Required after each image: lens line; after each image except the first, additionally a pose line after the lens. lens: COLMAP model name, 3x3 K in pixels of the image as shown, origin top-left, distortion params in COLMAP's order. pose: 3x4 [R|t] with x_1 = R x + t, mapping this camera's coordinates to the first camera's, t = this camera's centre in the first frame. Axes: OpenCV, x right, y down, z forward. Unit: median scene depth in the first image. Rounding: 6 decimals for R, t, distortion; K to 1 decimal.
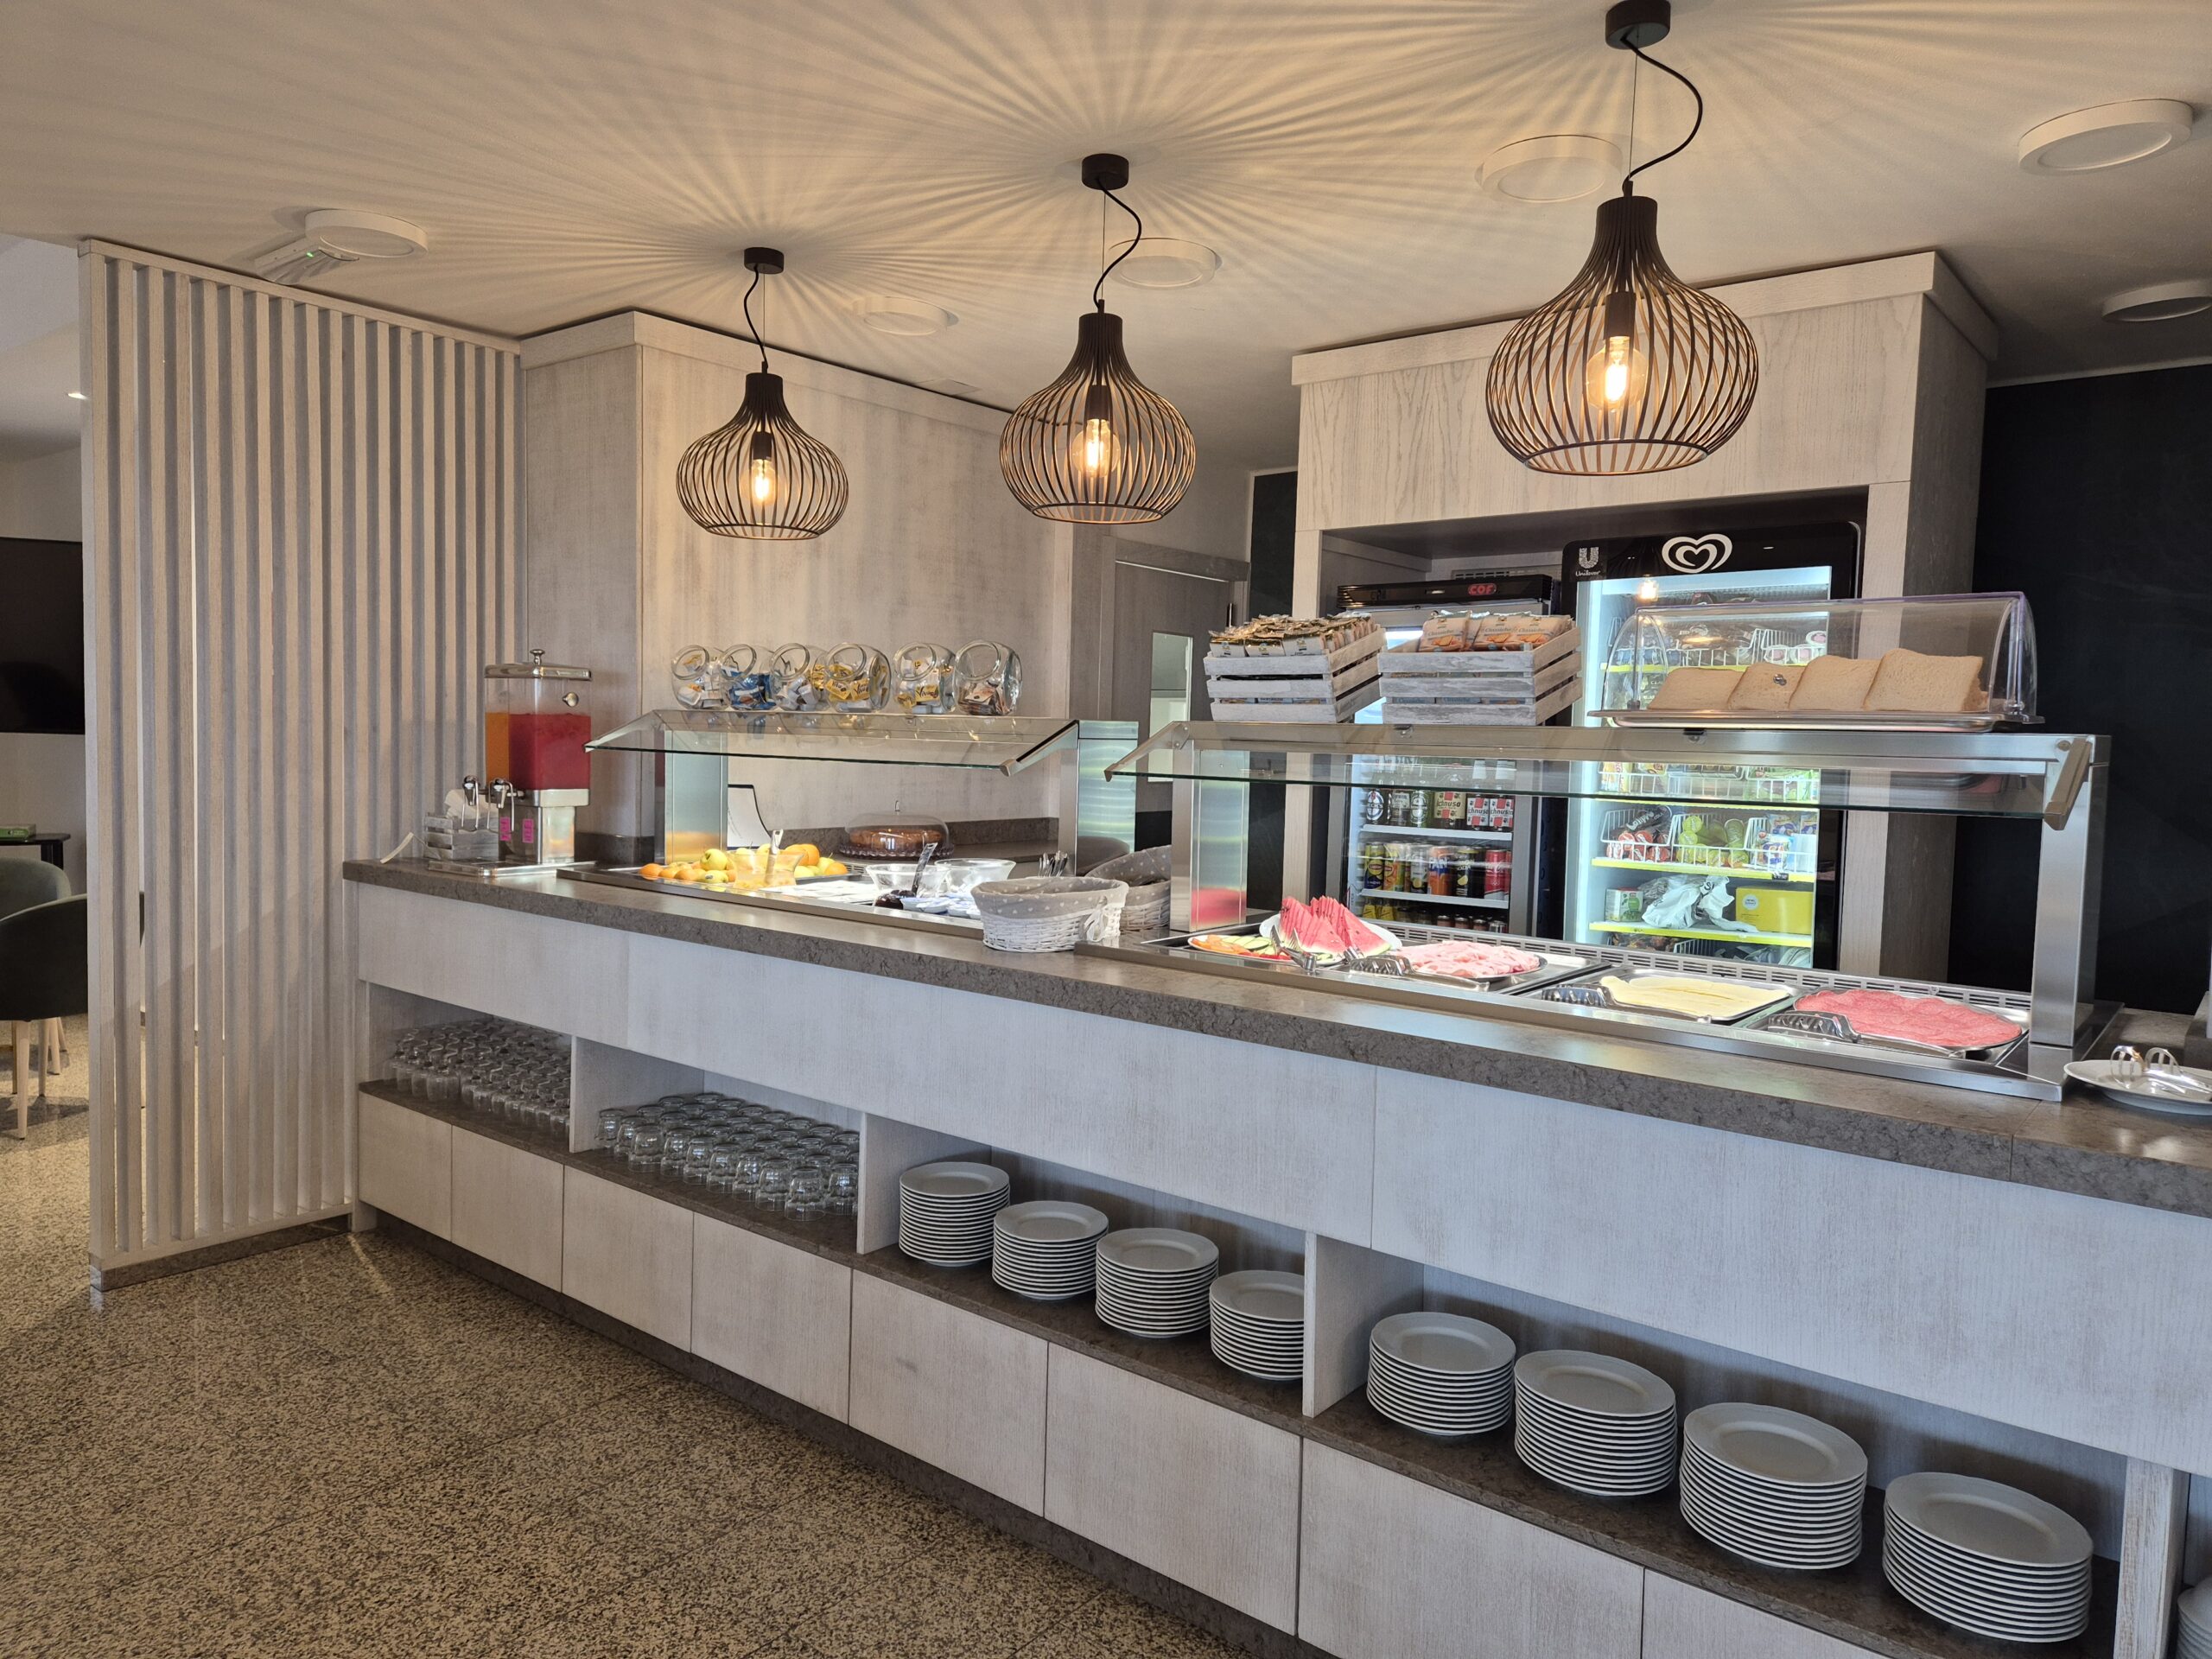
lens RADIAL K [[1482.1, 0, 1074.0], [0, 1482.1, 835.8], [0, 0, 1]] dist [0.085469, -0.077739]
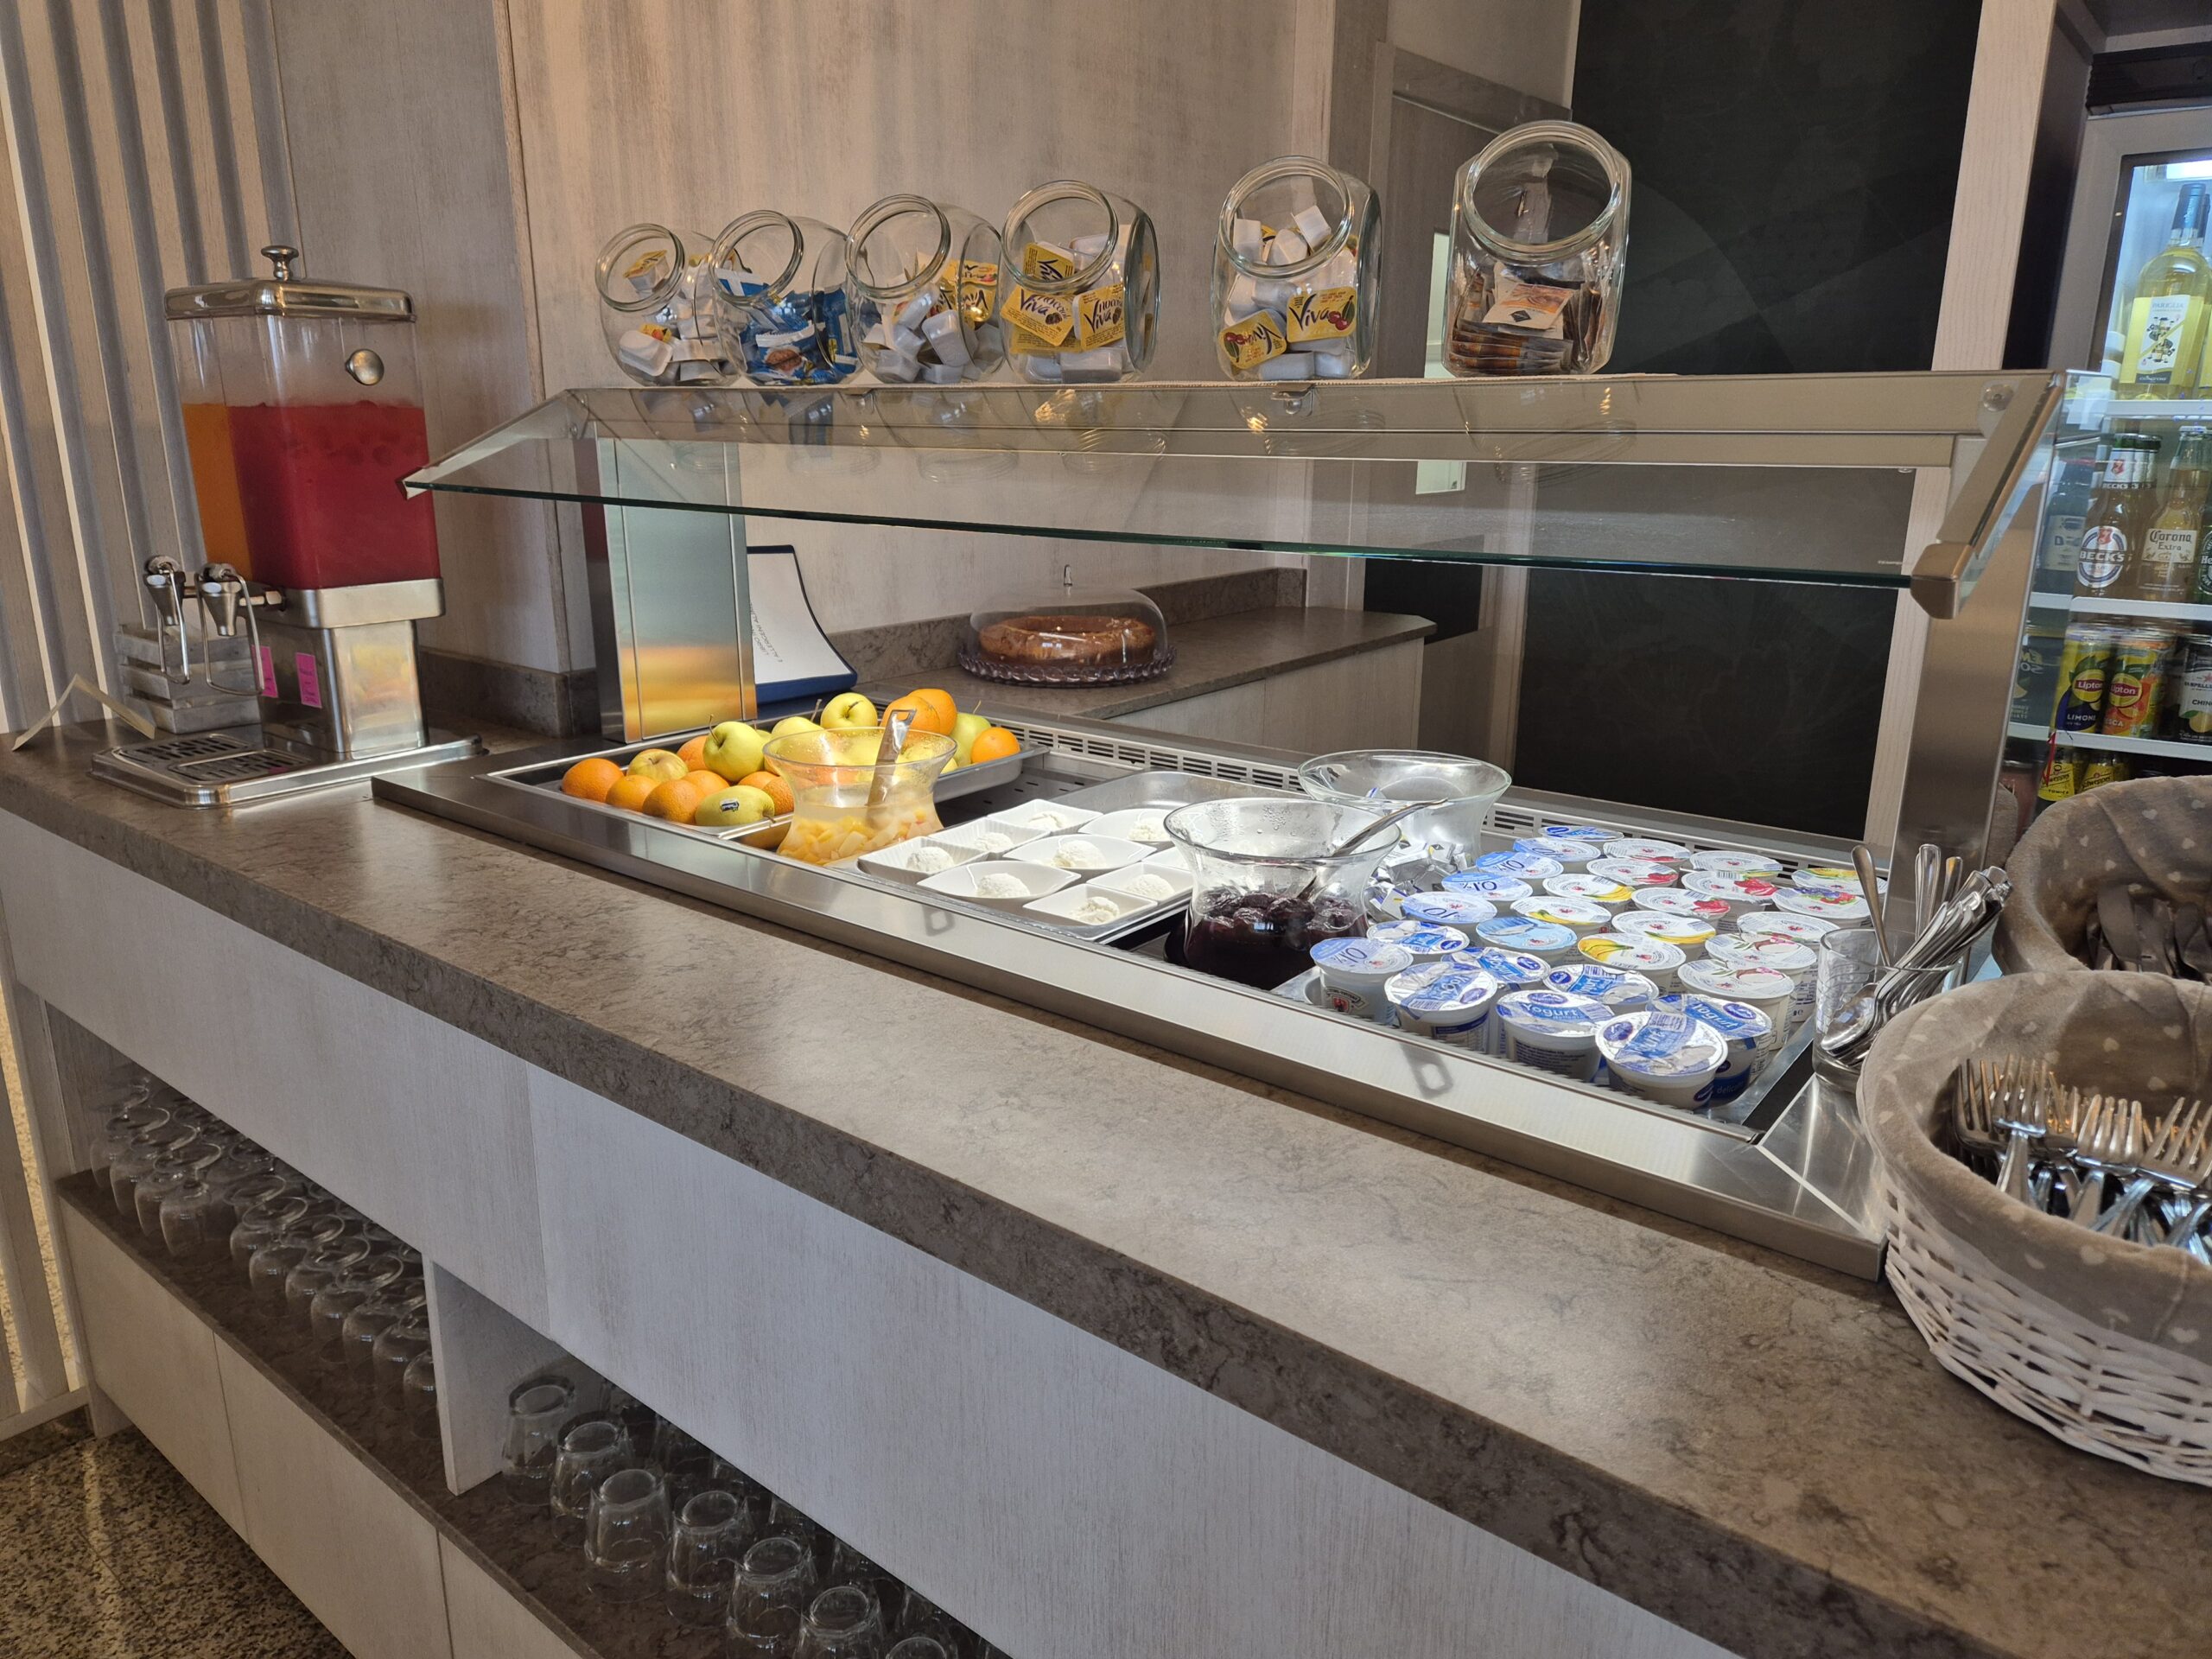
lens RADIAL K [[1482.1, 0, 1074.0], [0, 1482.1, 835.8], [0, 0, 1]] dist [0.085469, -0.077739]
pose [[0.999679, -0.025240, -0.002050, -0.138188], [0.025124, 0.978397, 0.205203, -0.044021], [-0.003174, -0.205189, 0.978717, 0.551812]]
